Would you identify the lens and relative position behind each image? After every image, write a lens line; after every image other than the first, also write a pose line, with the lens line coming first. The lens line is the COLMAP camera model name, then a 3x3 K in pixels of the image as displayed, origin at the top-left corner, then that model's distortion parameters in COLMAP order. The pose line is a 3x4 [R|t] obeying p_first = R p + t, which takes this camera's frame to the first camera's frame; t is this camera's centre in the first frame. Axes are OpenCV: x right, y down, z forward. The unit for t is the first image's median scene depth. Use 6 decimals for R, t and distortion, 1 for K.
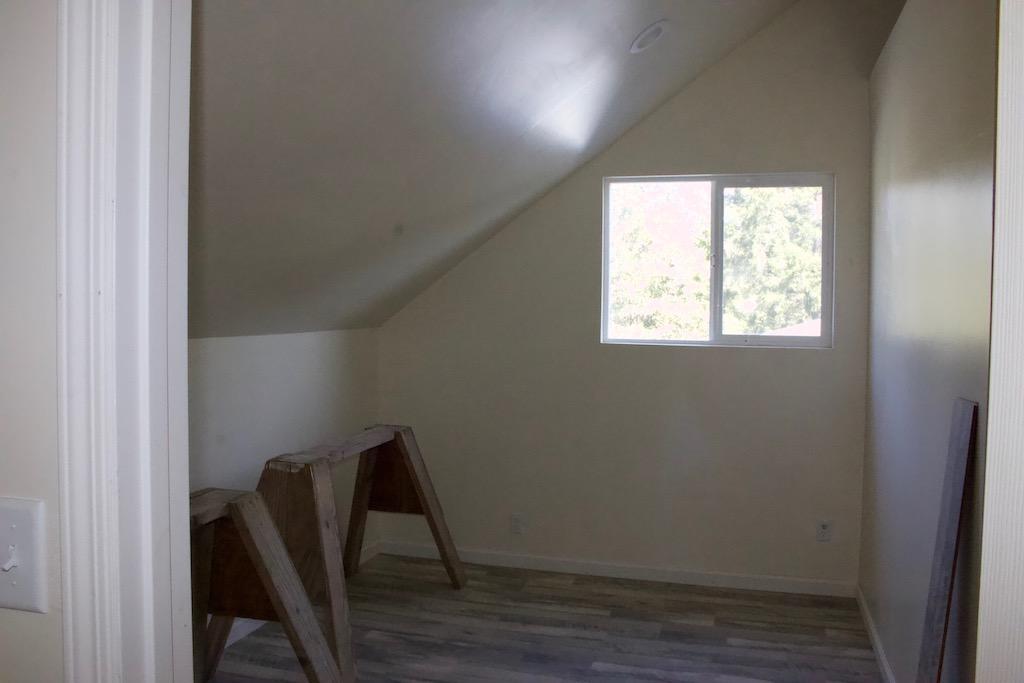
lens RADIAL K [[842.0, 0, 512.0], [0, 842.0, 341.5], [0, 0, 1]] dist [-0.161298, 0.145424]
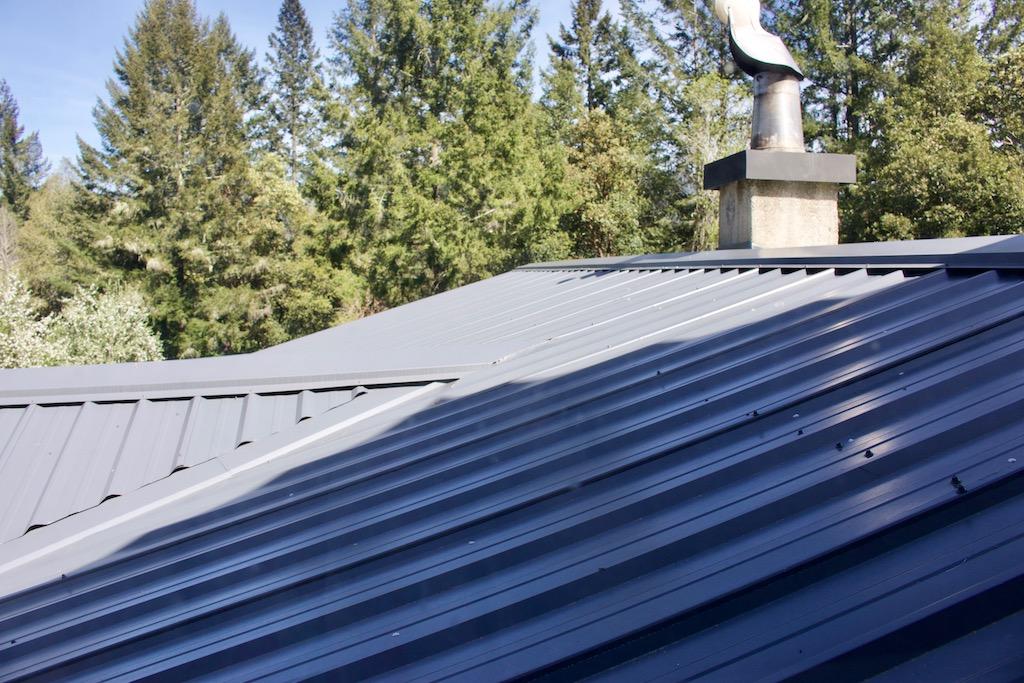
lens RADIAL K [[842.0, 0, 512.0], [0, 842.0, 341.5], [0, 0, 1]] dist [-0.161298, 0.145424]
pose [[0.895477, -0.062911, 0.440640, 0.015848], [0.040755, 0.997391, 0.059577, -0.001860], [-0.443239, -0.035392, 0.895705, 0.103683]]
